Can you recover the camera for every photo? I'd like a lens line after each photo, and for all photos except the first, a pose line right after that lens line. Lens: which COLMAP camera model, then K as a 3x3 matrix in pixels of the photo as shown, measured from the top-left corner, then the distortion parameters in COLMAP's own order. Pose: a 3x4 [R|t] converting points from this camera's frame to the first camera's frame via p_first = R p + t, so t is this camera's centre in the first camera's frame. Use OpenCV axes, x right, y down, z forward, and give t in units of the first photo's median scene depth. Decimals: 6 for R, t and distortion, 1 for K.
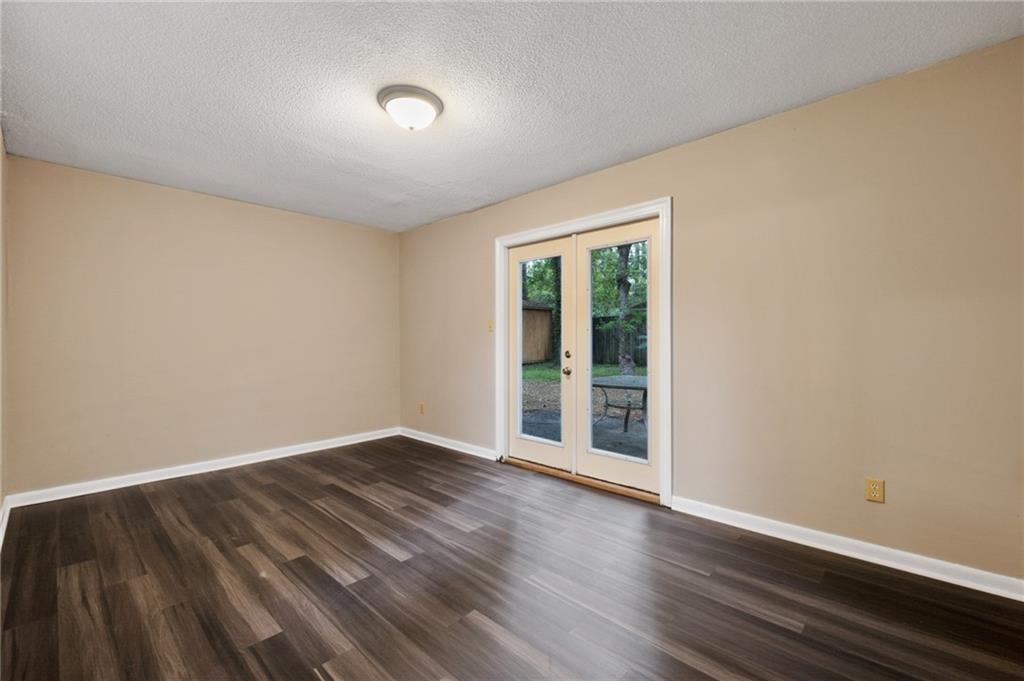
lens RADIAL K [[429.9, 0, 512.0], [0, 429.9, 340.5], [0, 0, 1]] dist [-0.000435, 0.000074]
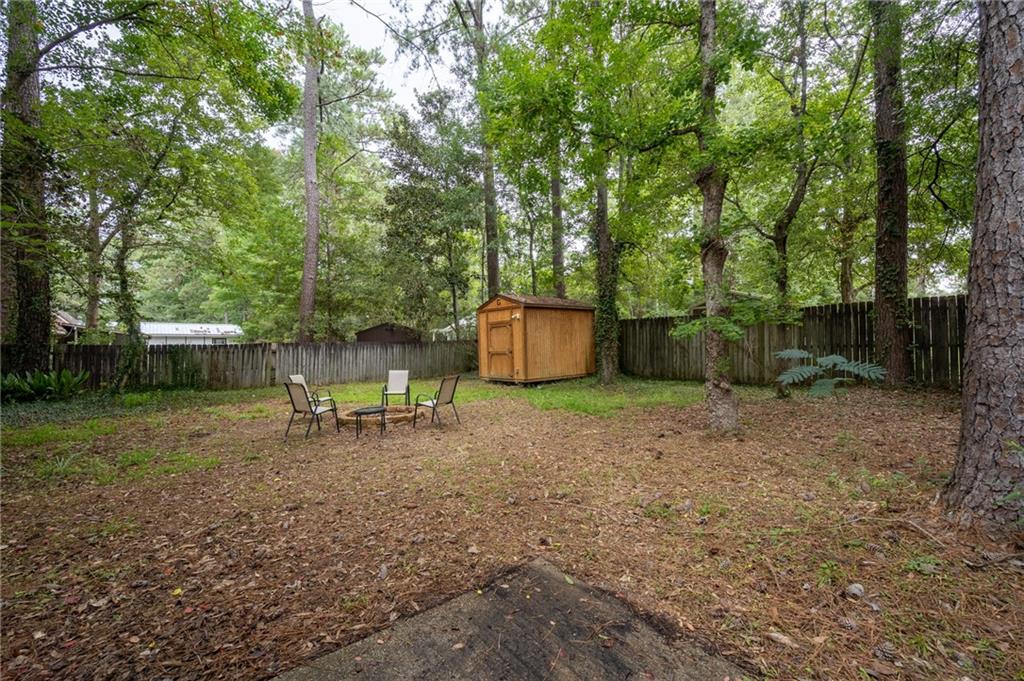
lens RADIAL K [[429.9, 0, 512.0], [0, 429.9, 340.5], [0, 0, 1]] dist [-0.000435, 0.000074]
pose [[0.993475, -0.008687, -0.113719, 0.041145], [0.007263, 0.999890, -0.012937, -0.008065], [0.113819, 0.012026, 0.993429, 0.268620]]
